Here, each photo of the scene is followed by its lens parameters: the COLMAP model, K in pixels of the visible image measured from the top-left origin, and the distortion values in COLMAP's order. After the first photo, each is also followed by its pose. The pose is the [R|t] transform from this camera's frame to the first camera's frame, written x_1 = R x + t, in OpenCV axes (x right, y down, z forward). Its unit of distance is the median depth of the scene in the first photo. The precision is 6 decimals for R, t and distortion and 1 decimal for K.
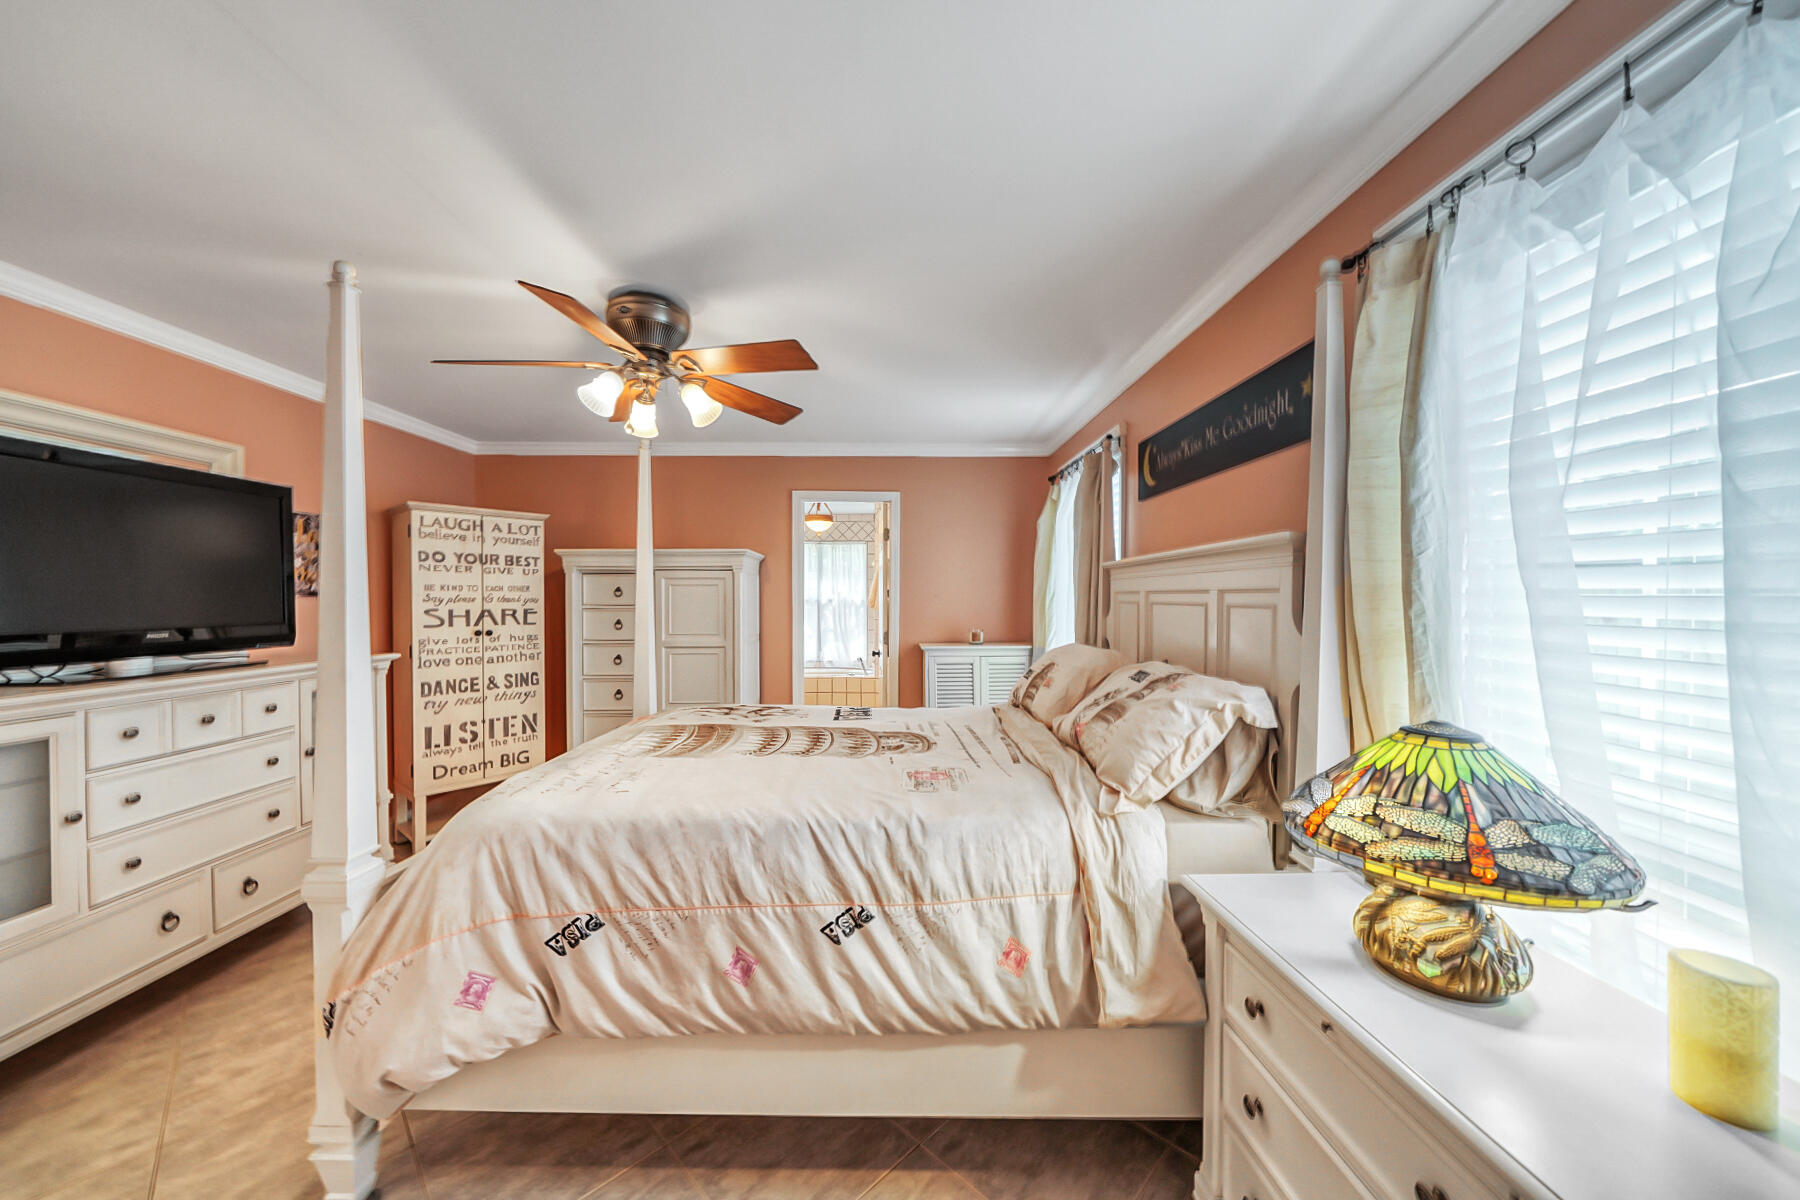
lens RADIAL K [[623.3, 0, 893.9], [0, 623.3, 608.6], [0, 0, 1]] dist [-0.008607, 0.000488]
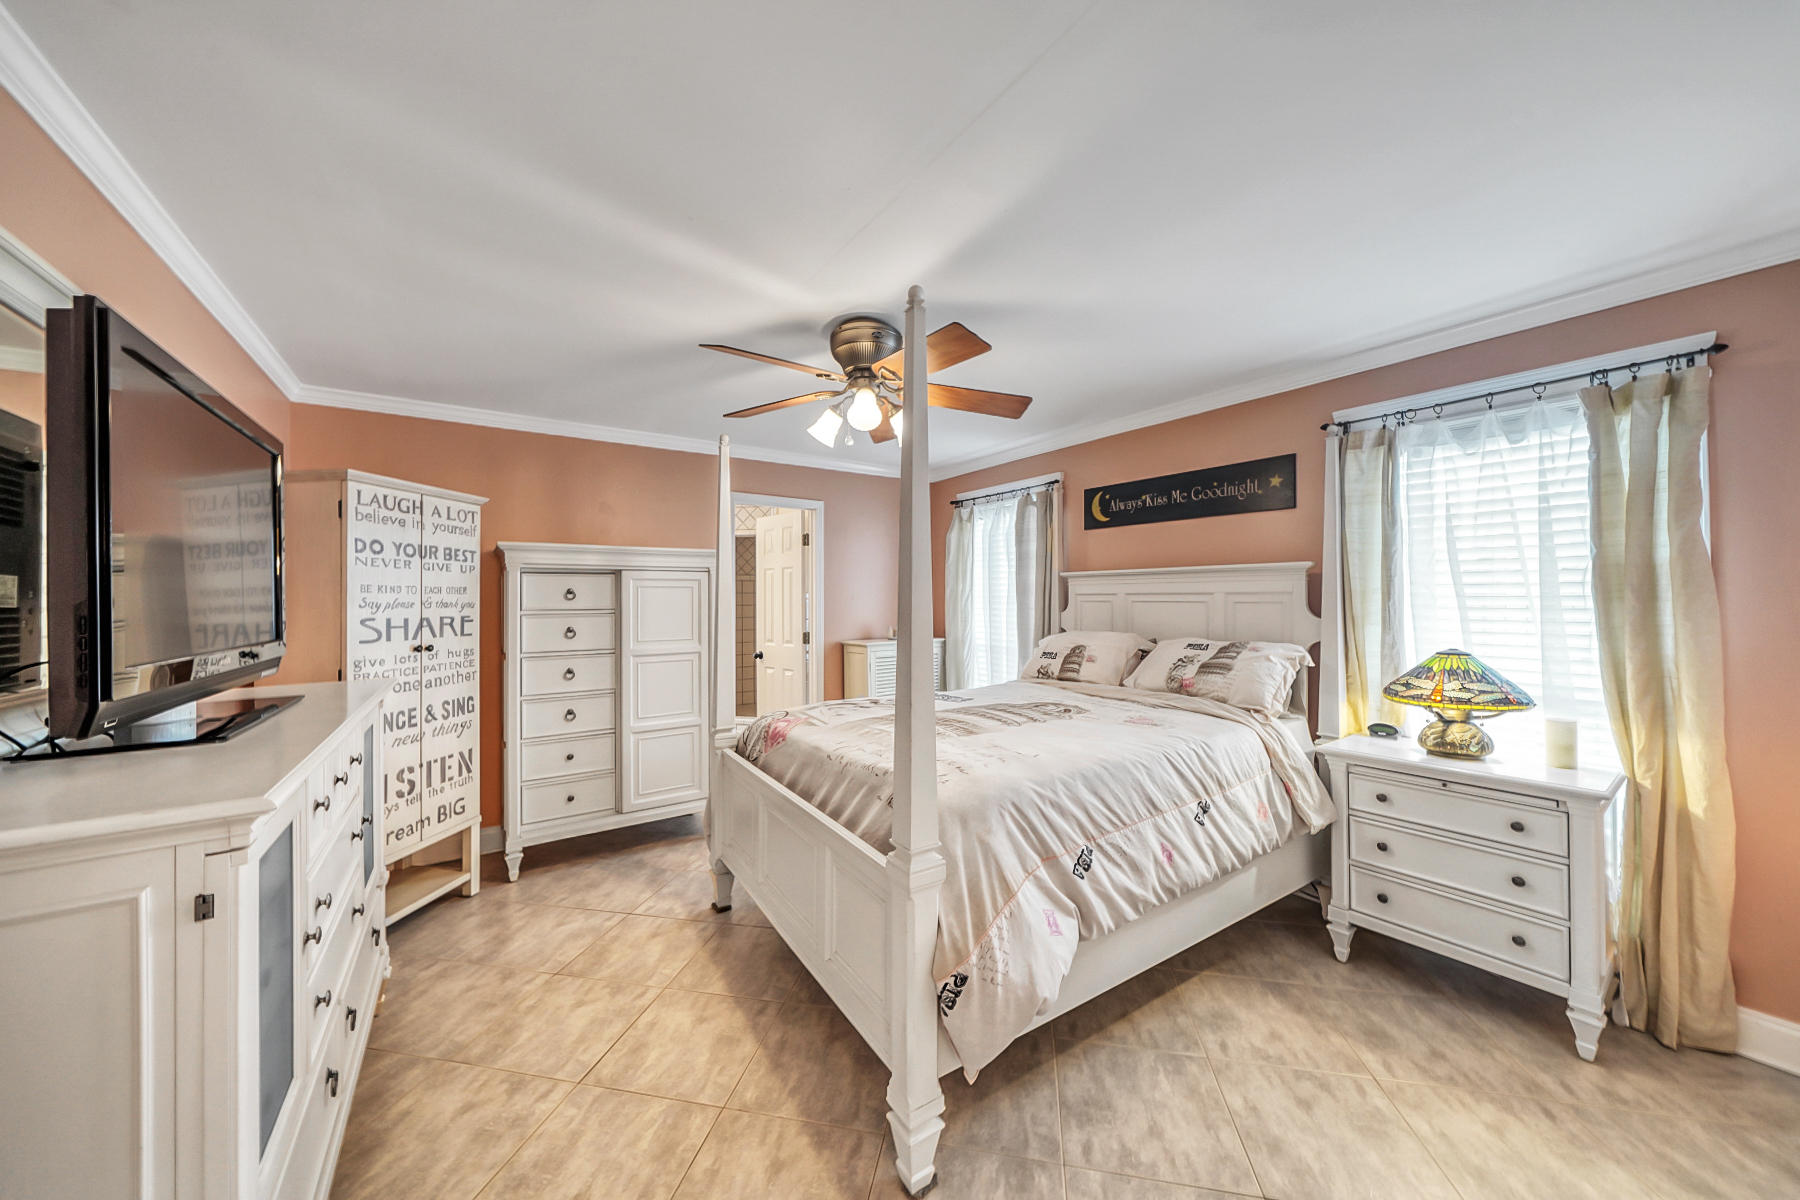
lens RADIAL K [[623.3, 0, 888.9], [0, 623.3, 595.5], [0, 0, 1]] dist [-0.008607, 0.000488]
pose [[0.836834, -0.001180, 0.547456, -0.607062], [0.014679, 0.999687, -0.020283, -0.001932], [-0.547261, 0.025010, 0.836589, 0.051462]]
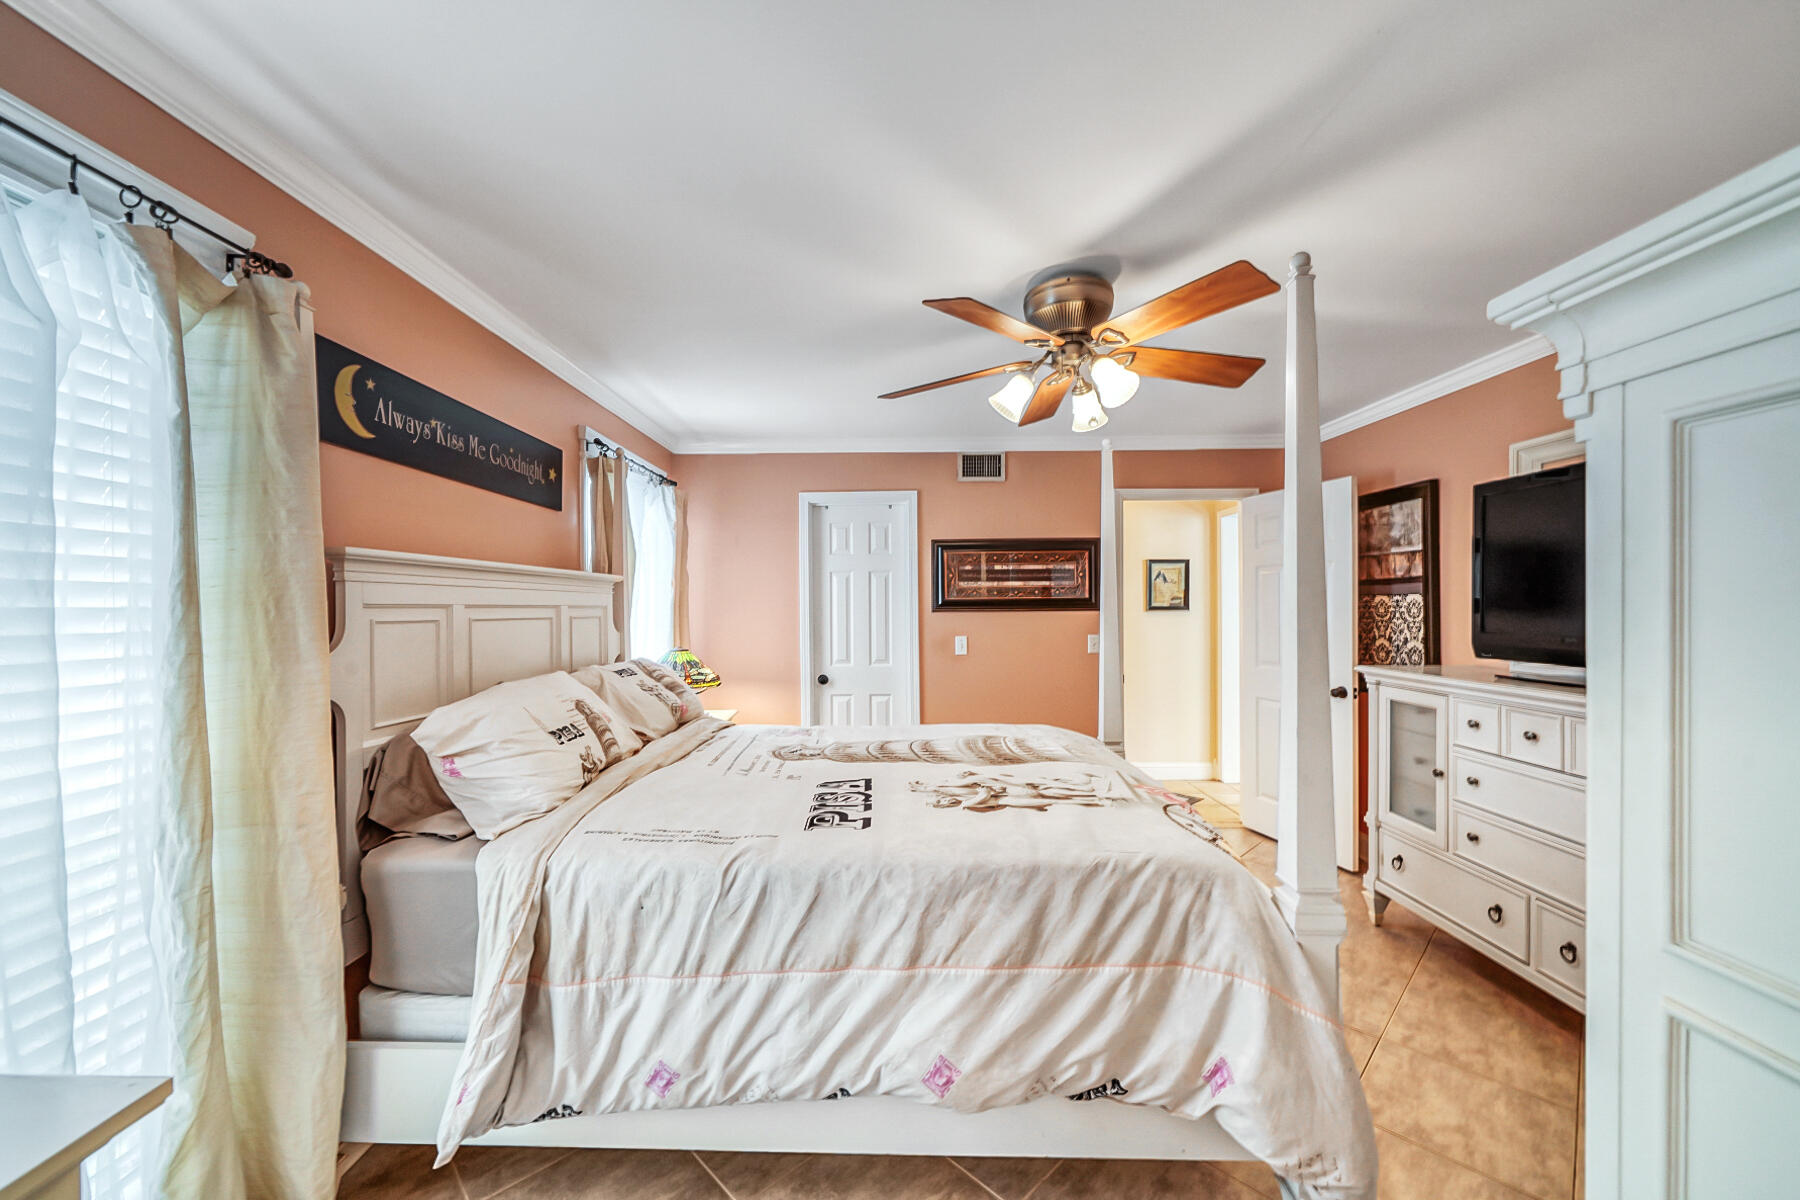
lens RADIAL K [[684.8, 0, 894.8], [0, 684.8, 605.0], [0, 0, 1]] dist [-0.006892, 0.000967]
pose [[-0.999801, 0.006082, 0.019014, -0.100160], [0.006365, 0.999869, 0.014885, -0.026448], [-0.018921, 0.015003, -0.999708, 1.279086]]
